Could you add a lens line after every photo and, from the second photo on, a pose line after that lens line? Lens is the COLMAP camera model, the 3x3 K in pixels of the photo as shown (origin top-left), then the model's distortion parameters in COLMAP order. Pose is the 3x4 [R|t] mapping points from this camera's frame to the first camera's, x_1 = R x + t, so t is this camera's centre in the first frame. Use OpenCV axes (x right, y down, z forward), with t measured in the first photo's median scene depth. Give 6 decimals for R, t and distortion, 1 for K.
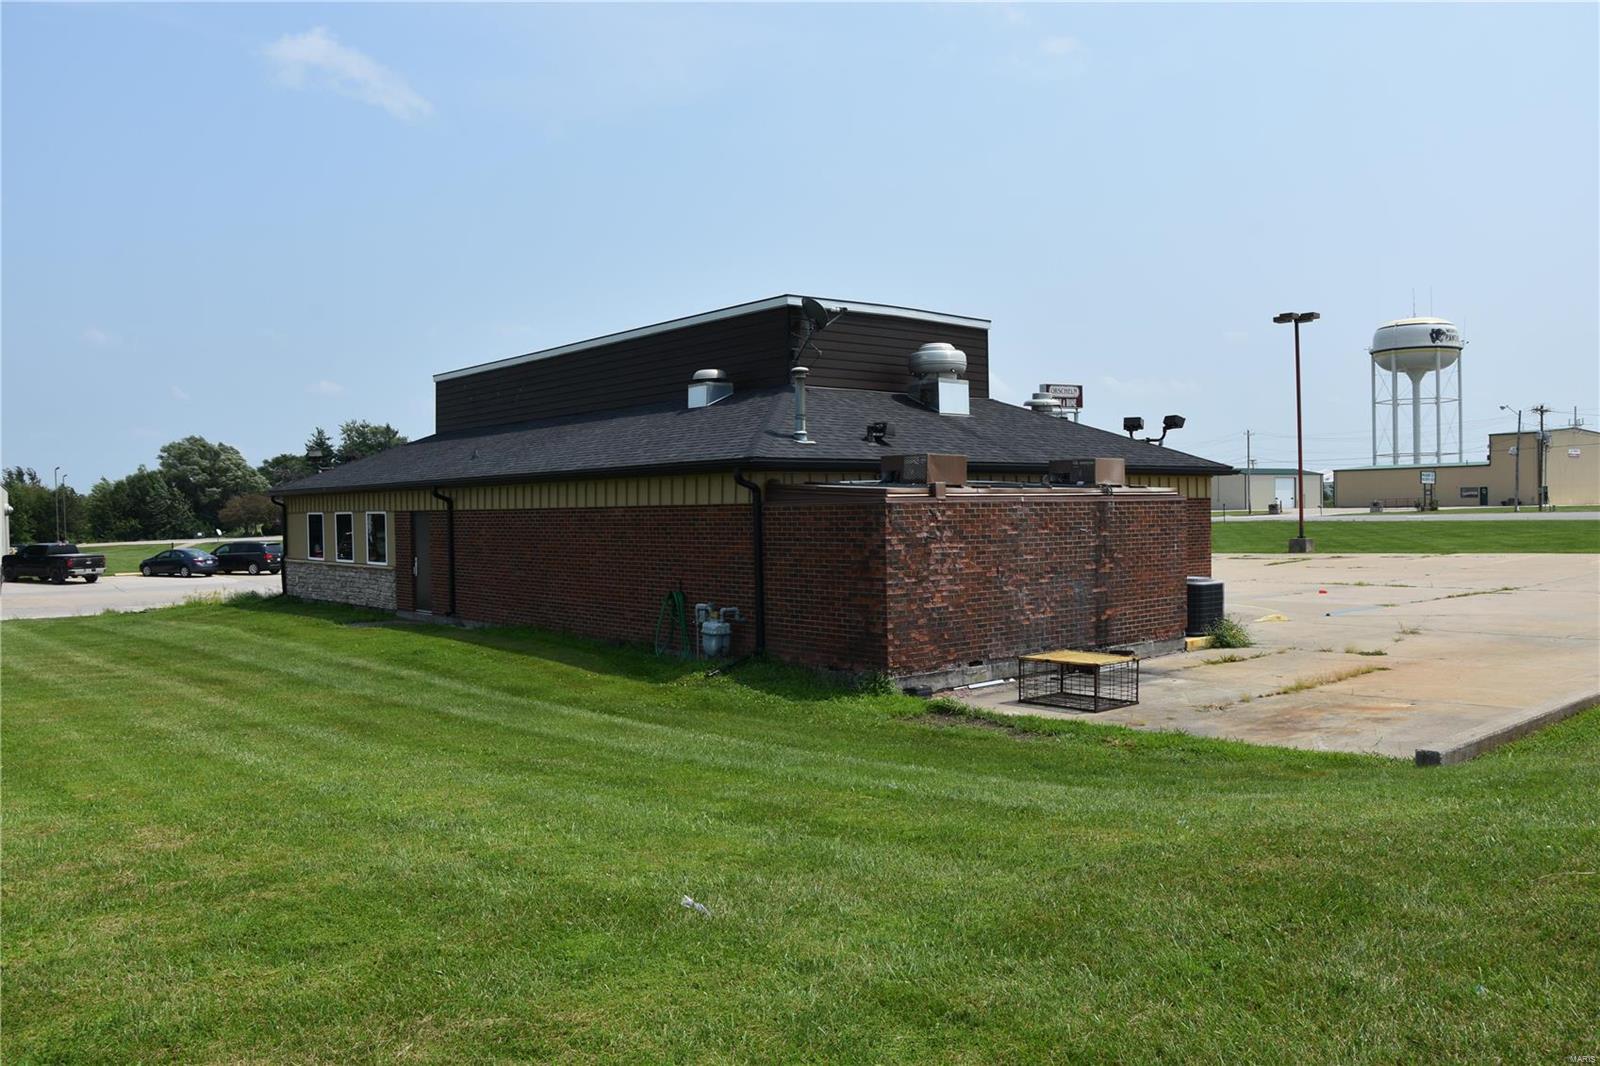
lens RADIAL K [[1243.9, 0, 806.1], [0, 1243.9, 541.1], [0, 0, 1]] dist [-0.121397, 0.007830]
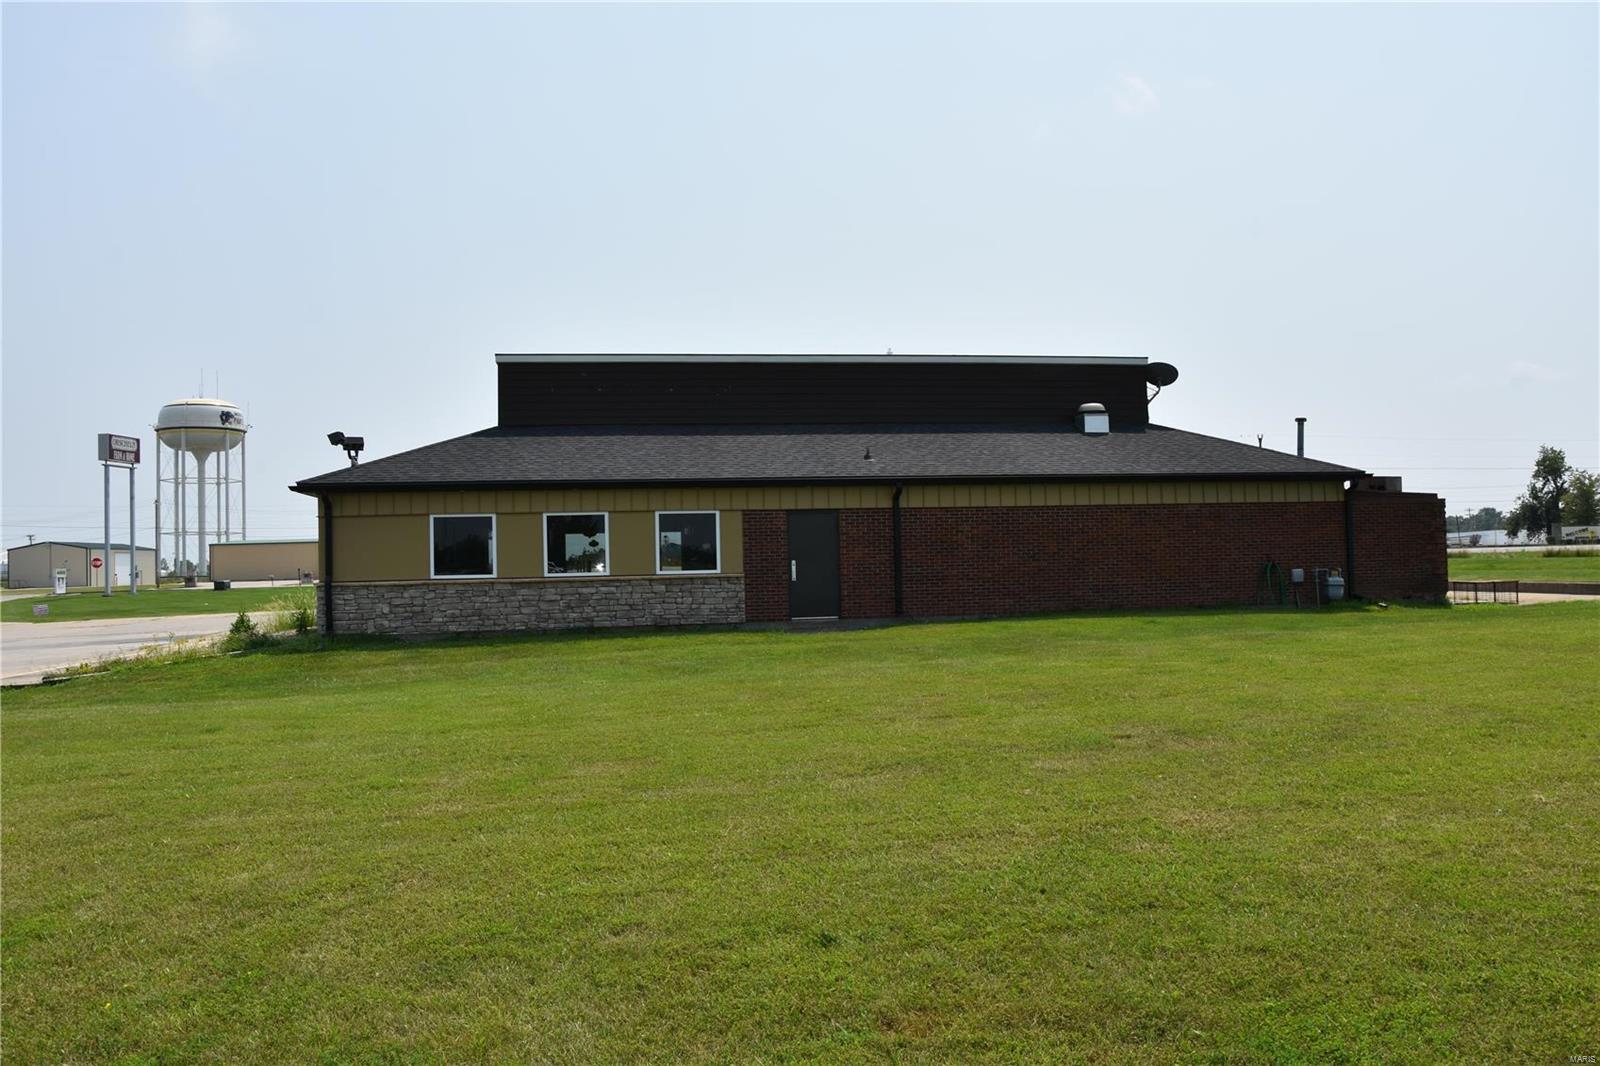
lens RADIAL K [[1243.9, 0, 806.1], [0, 1243.9, 541.1], [0, 0, 1]] dist [-0.121397, 0.007830]
pose [[0.508098, 0.021880, 0.861021, -1.525064], [0.039609, 0.998026, -0.048735, 0.060881], [-0.860388, 0.058866, 0.506228, 0.715661]]
